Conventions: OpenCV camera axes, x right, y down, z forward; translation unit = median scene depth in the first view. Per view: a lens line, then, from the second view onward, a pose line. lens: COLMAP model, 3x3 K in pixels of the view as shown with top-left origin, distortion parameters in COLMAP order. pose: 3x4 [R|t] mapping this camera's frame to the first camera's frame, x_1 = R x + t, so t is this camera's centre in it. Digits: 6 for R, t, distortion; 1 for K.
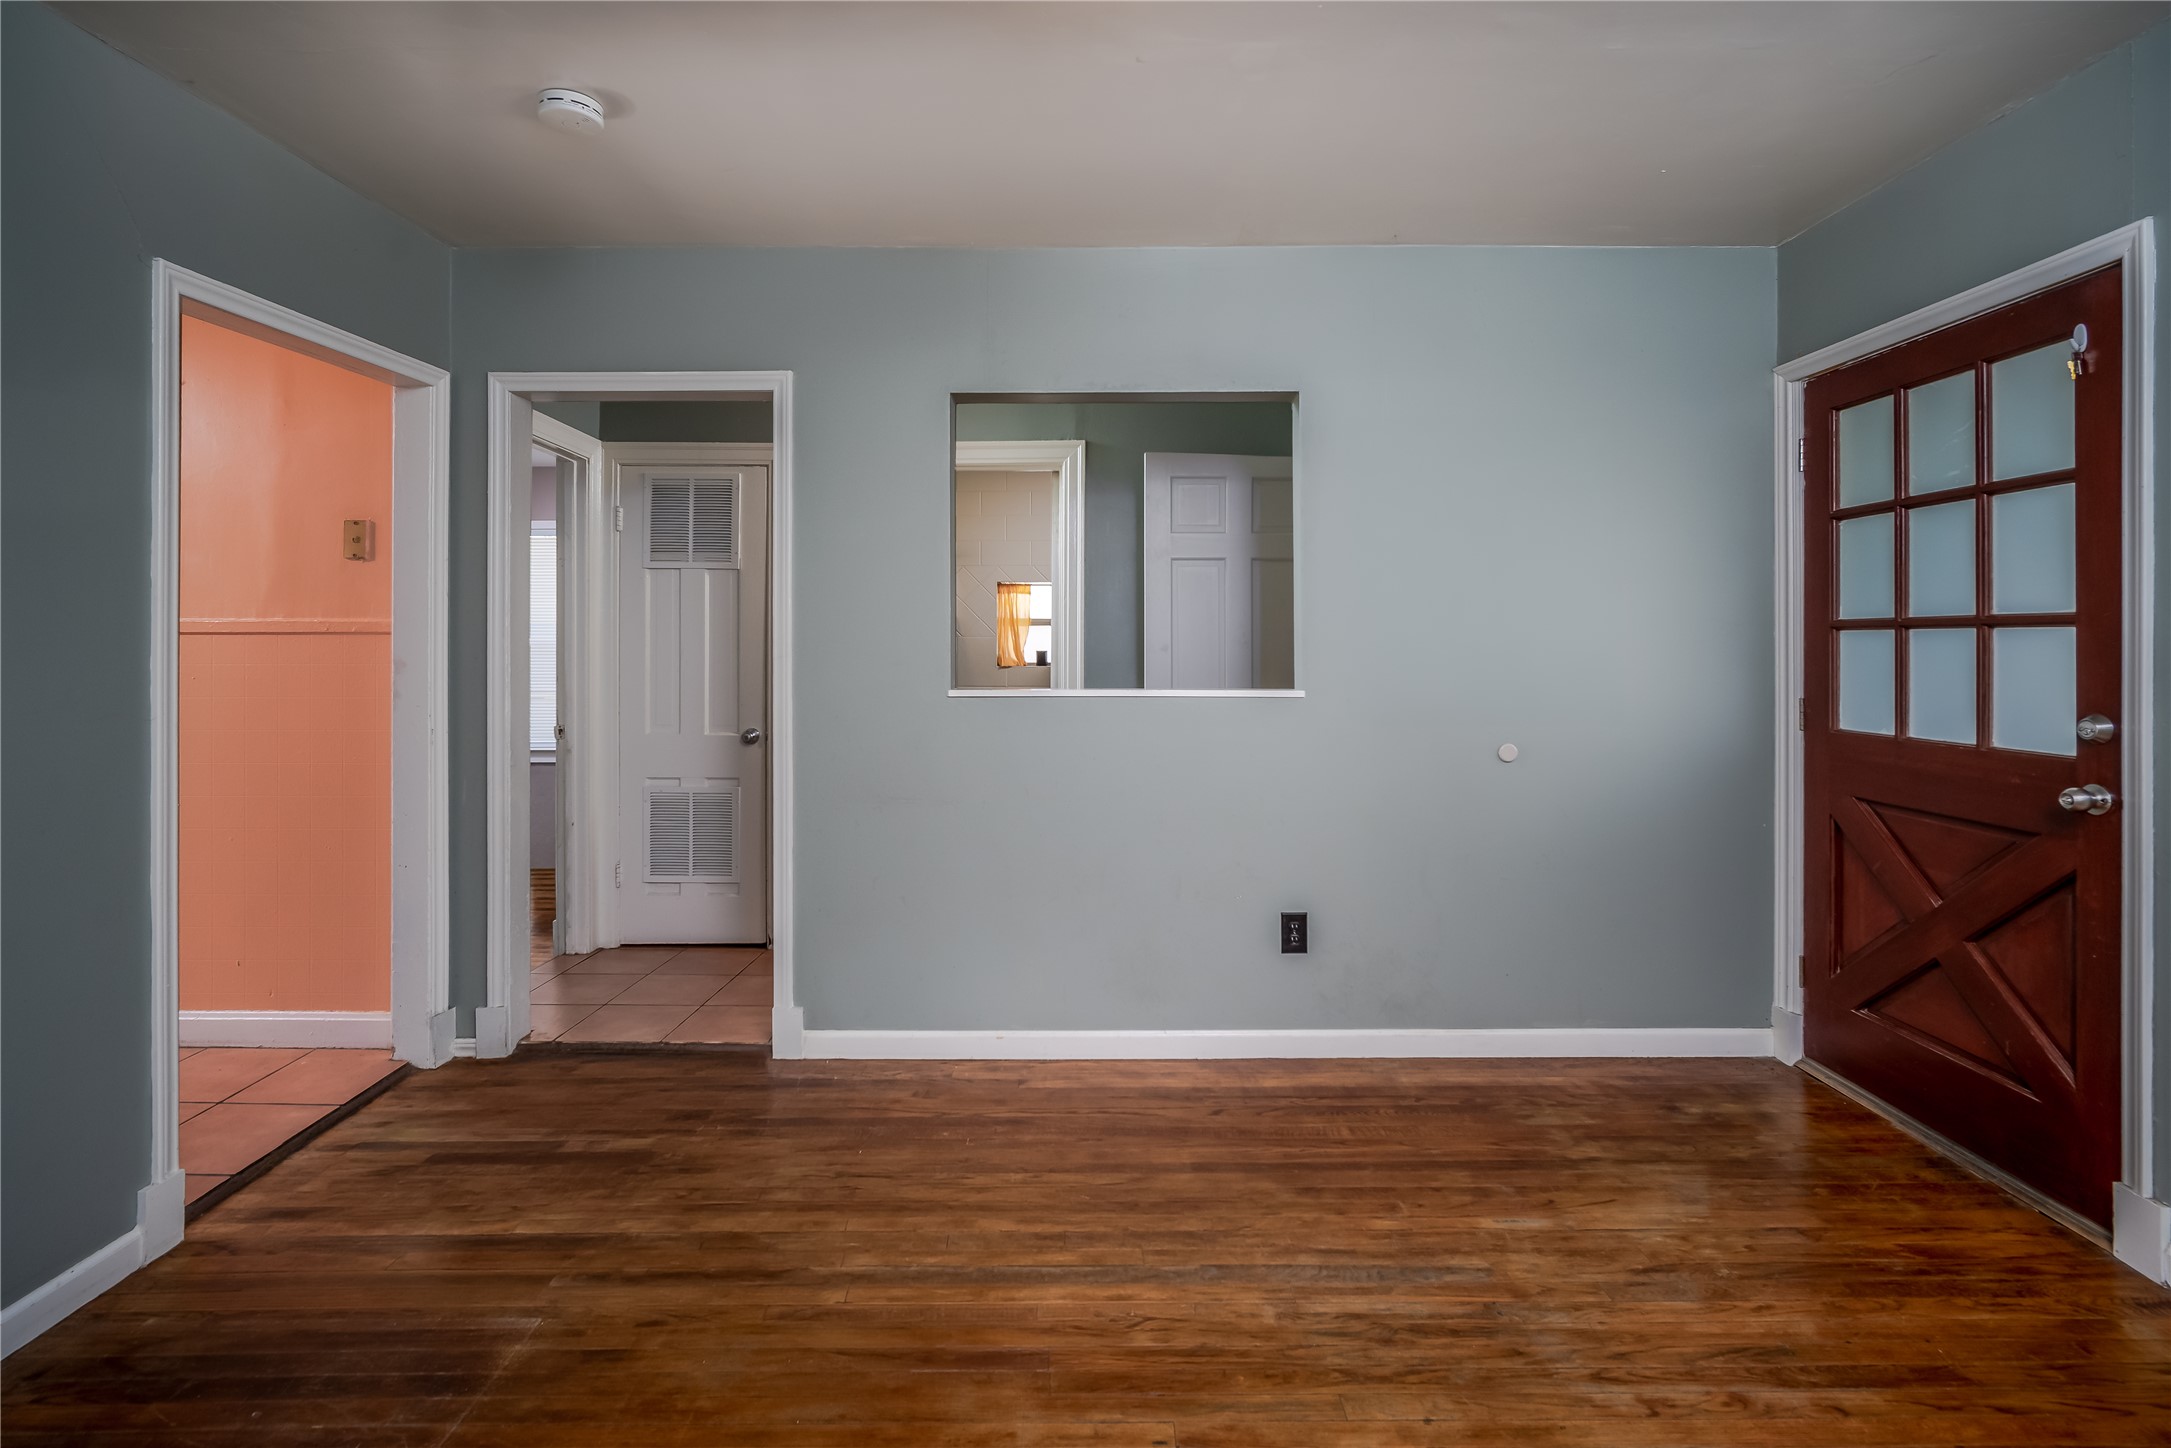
lens RADIAL K [[913.9, 0, 1087.2], [0, 913.9, 641.2], [0, 0, 1]] dist [-0.000059, -0.000117]
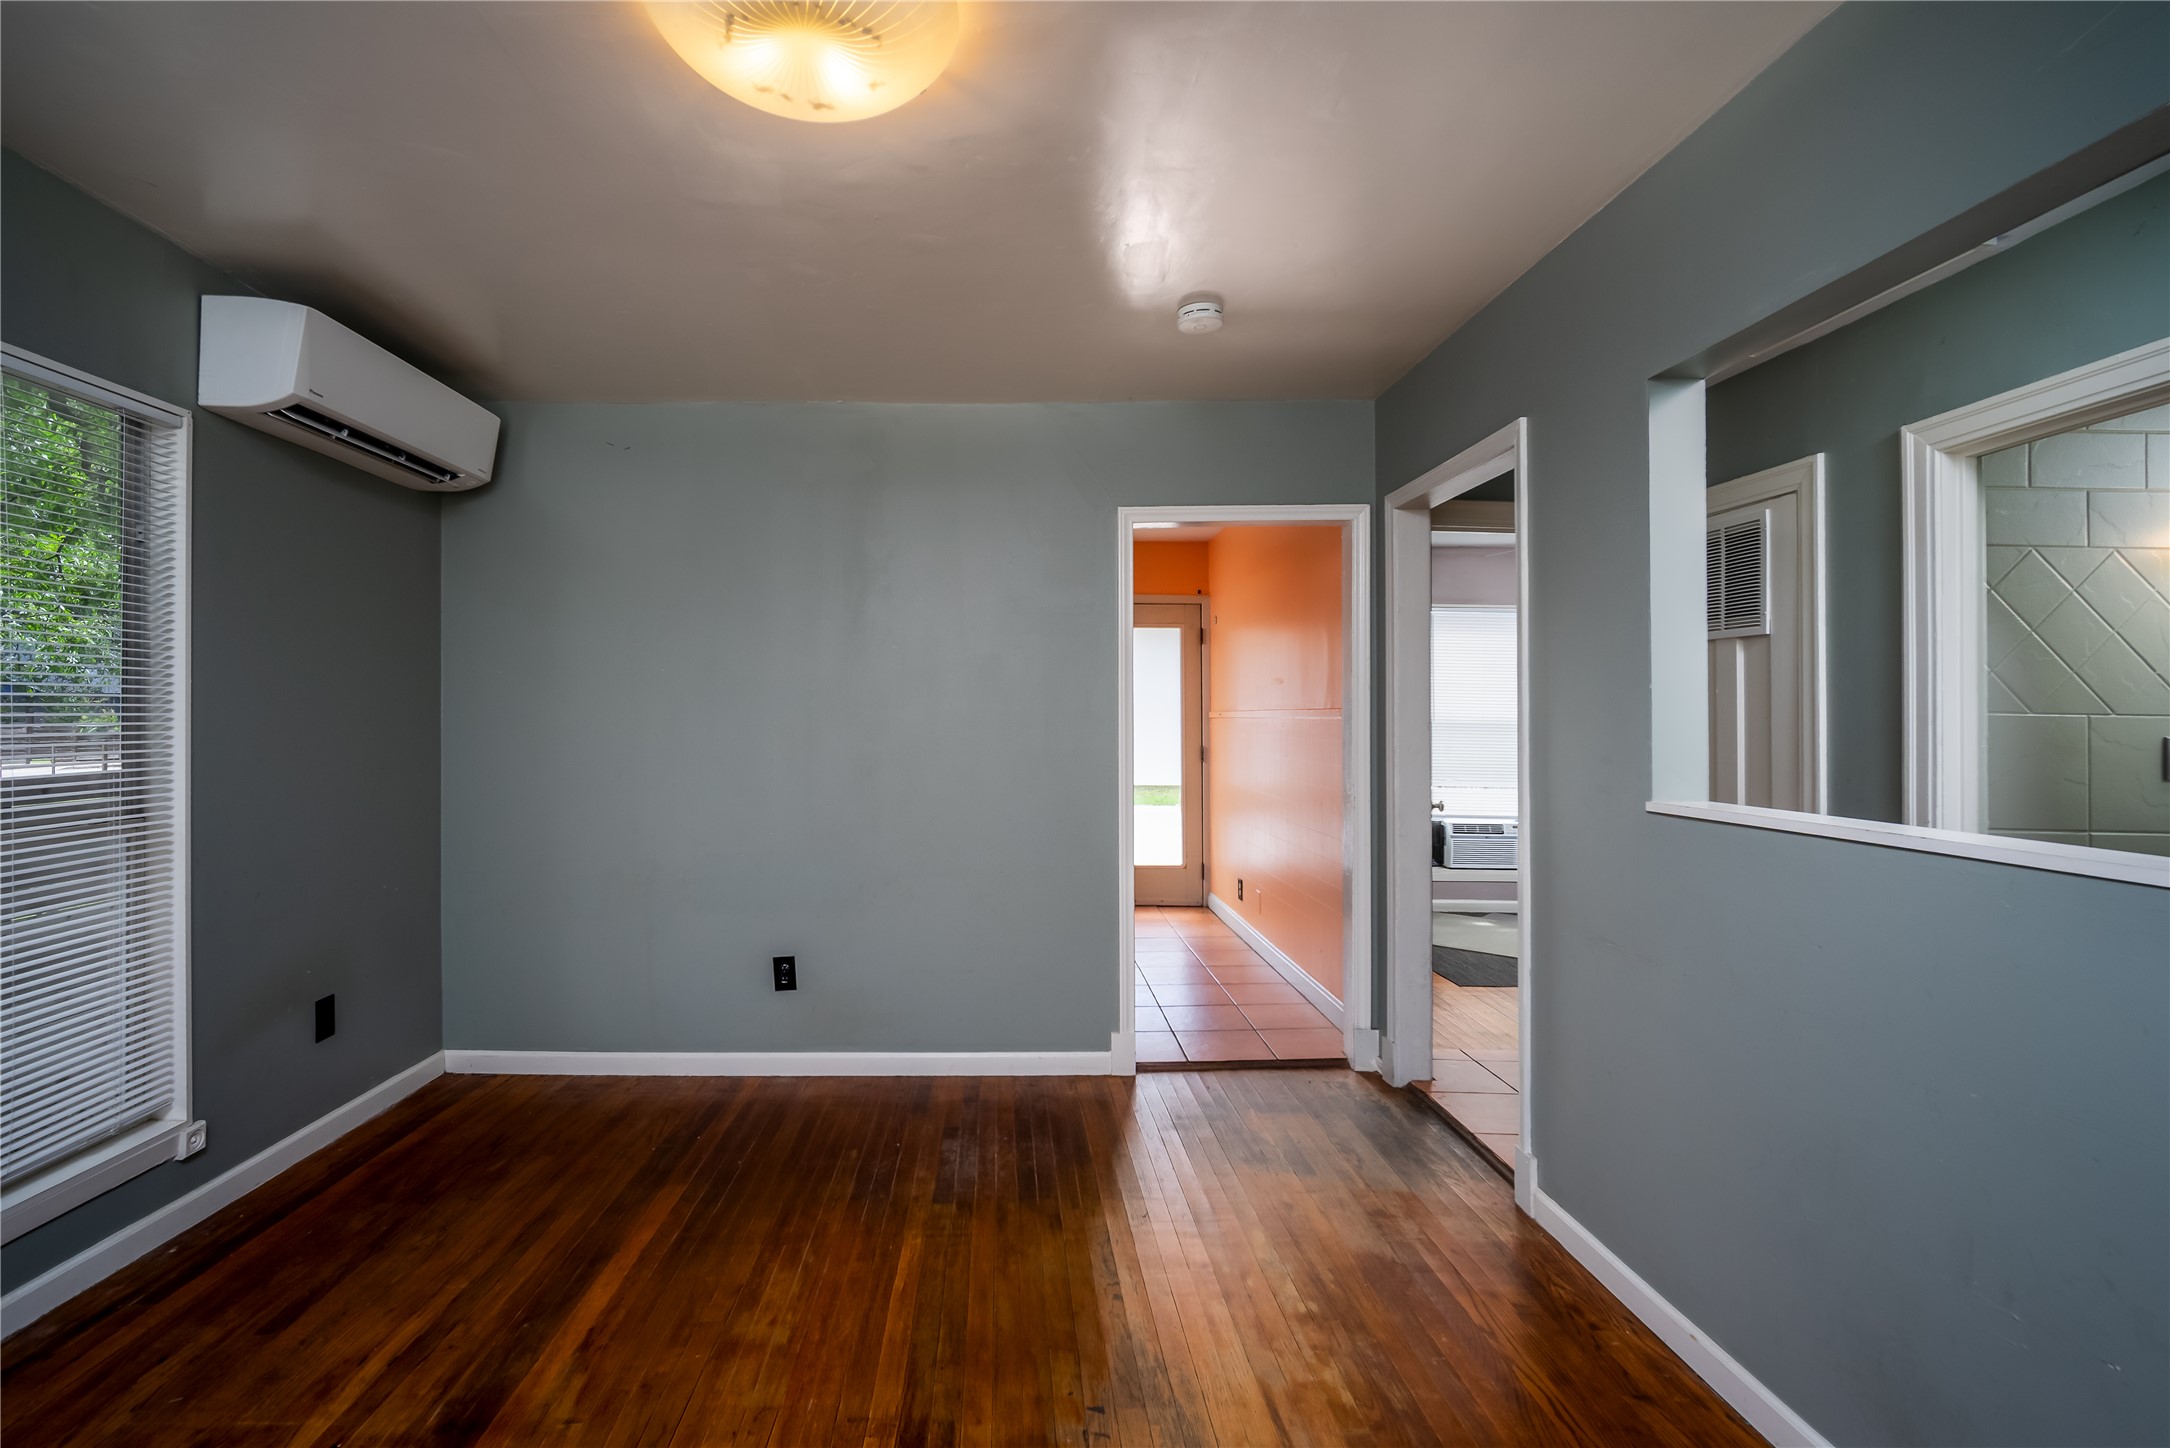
lens RADIAL K [[987.3, 0, 1085.0], [0, 987.3, 724.0], [0, 0, 1]] dist [0.001245, 0.000238]
pose [[0.079052, 0.000920, -0.996870, 0.583546], [-0.001417, 0.999999, 0.000810, -0.003571], [0.996869, 0.001349, 0.079053, 0.520067]]
